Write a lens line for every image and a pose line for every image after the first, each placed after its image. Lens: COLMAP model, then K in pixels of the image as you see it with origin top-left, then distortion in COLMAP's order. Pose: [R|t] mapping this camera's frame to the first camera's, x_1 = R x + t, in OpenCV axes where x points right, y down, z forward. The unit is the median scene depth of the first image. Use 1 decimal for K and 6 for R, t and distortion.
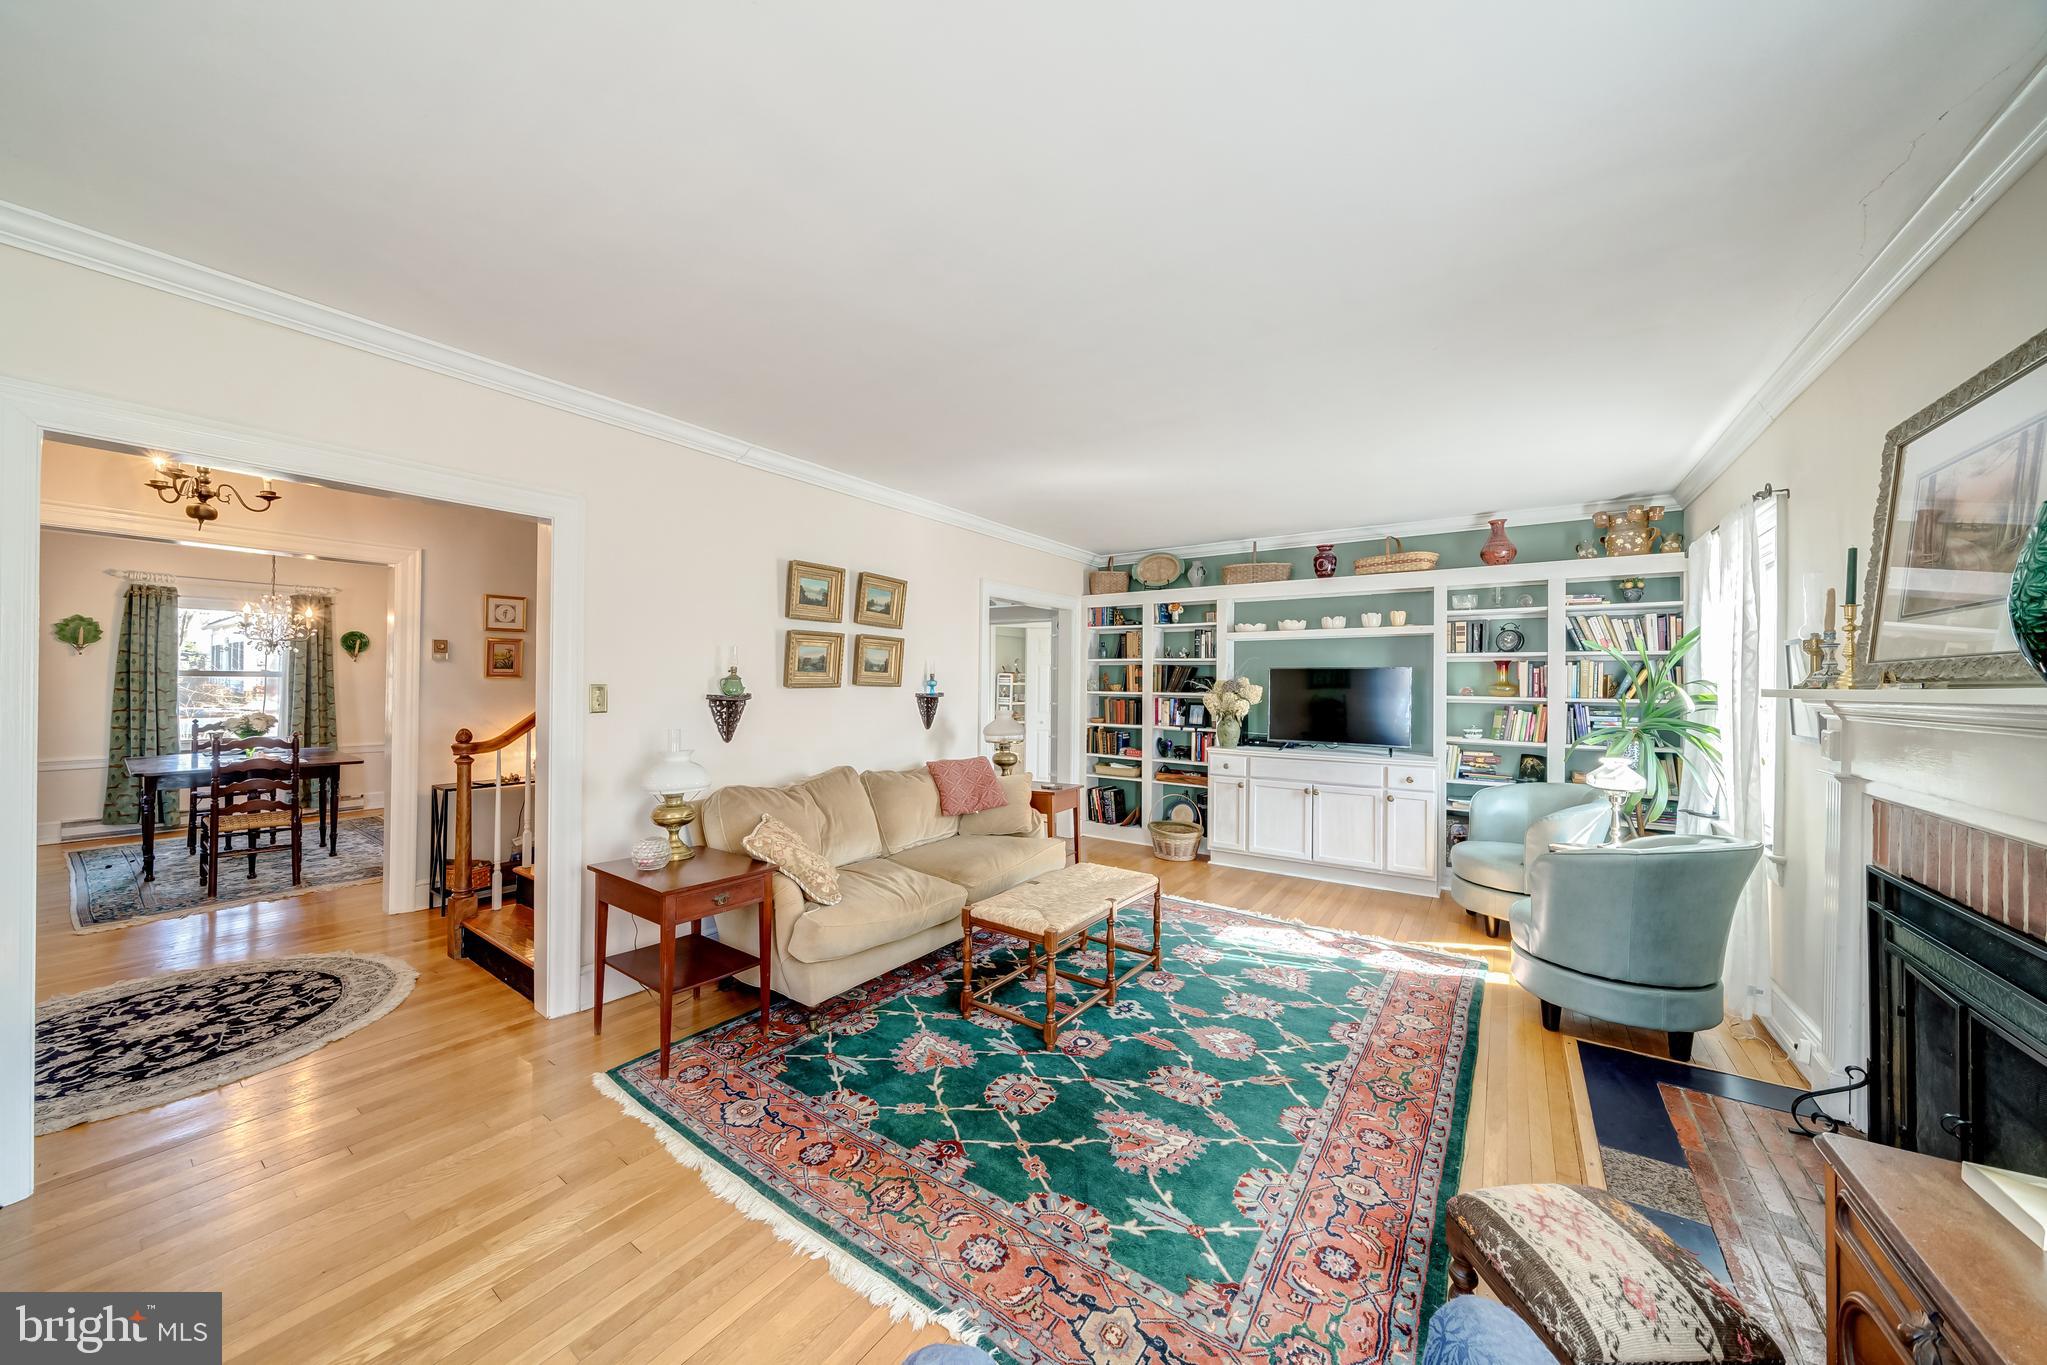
lens RADIAL K [[697.5, 0, 1013.7], [0, 697.5, 679.2], [0, 0, 1]] dist [-0.006076, 0.000639]
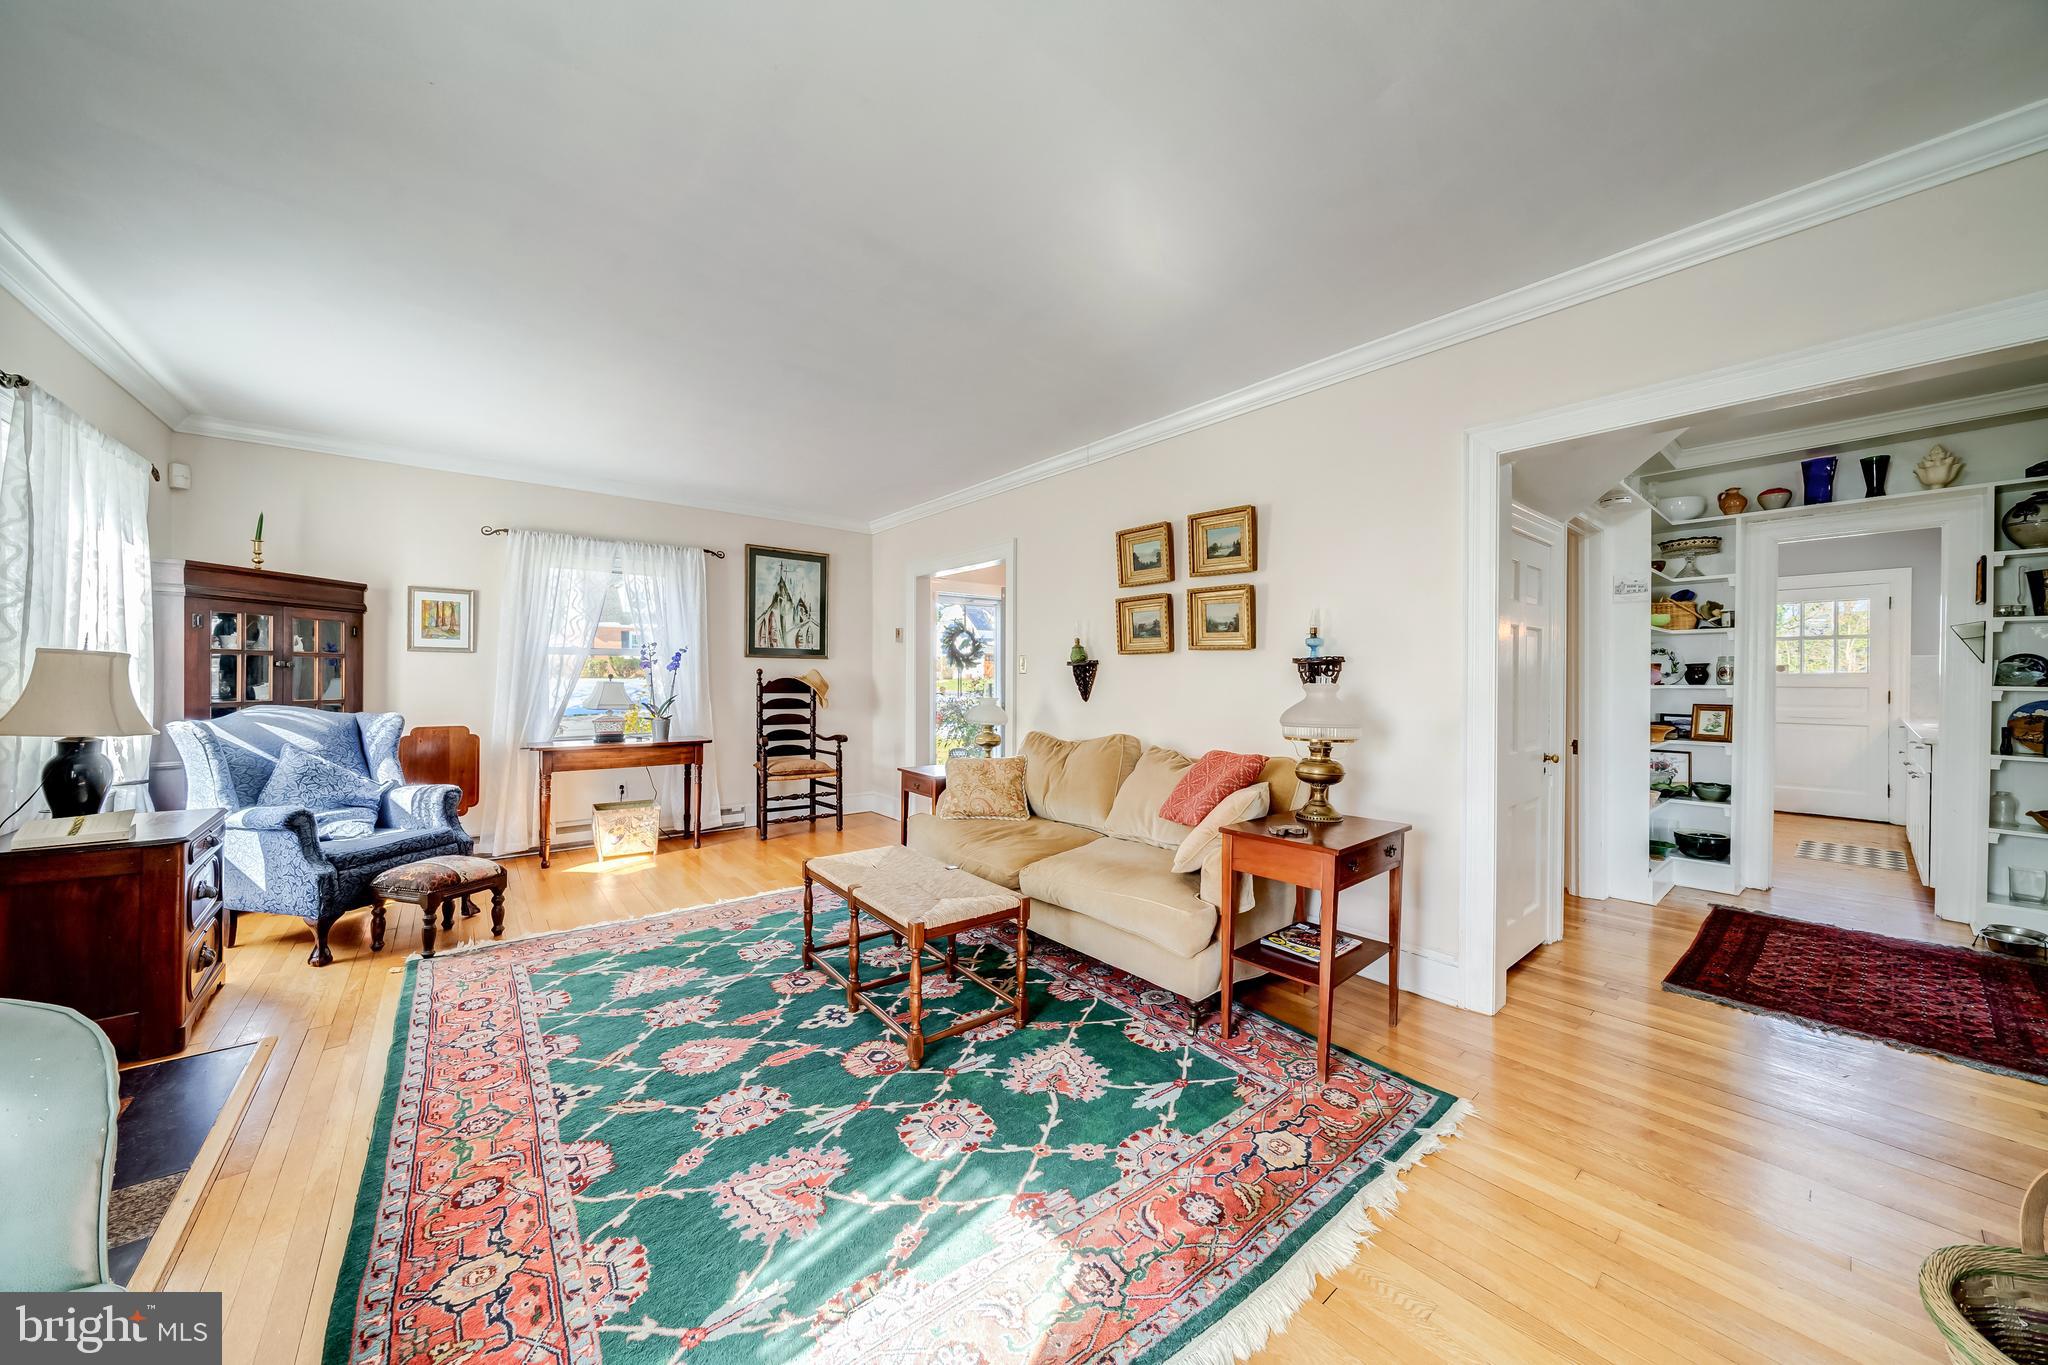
lens RADIAL K [[697.8, 0, 1032.2], [0, 697.8, 684.4], [0, 0, 1]] dist [-0.006076, 0.000639]
pose [[-0.261896, 0.000015, -0.965096, 0.976072], [-0.002604, 0.999996, 0.000723, 0.077135], [0.965093, 0.002703, -0.261895, 1.553723]]
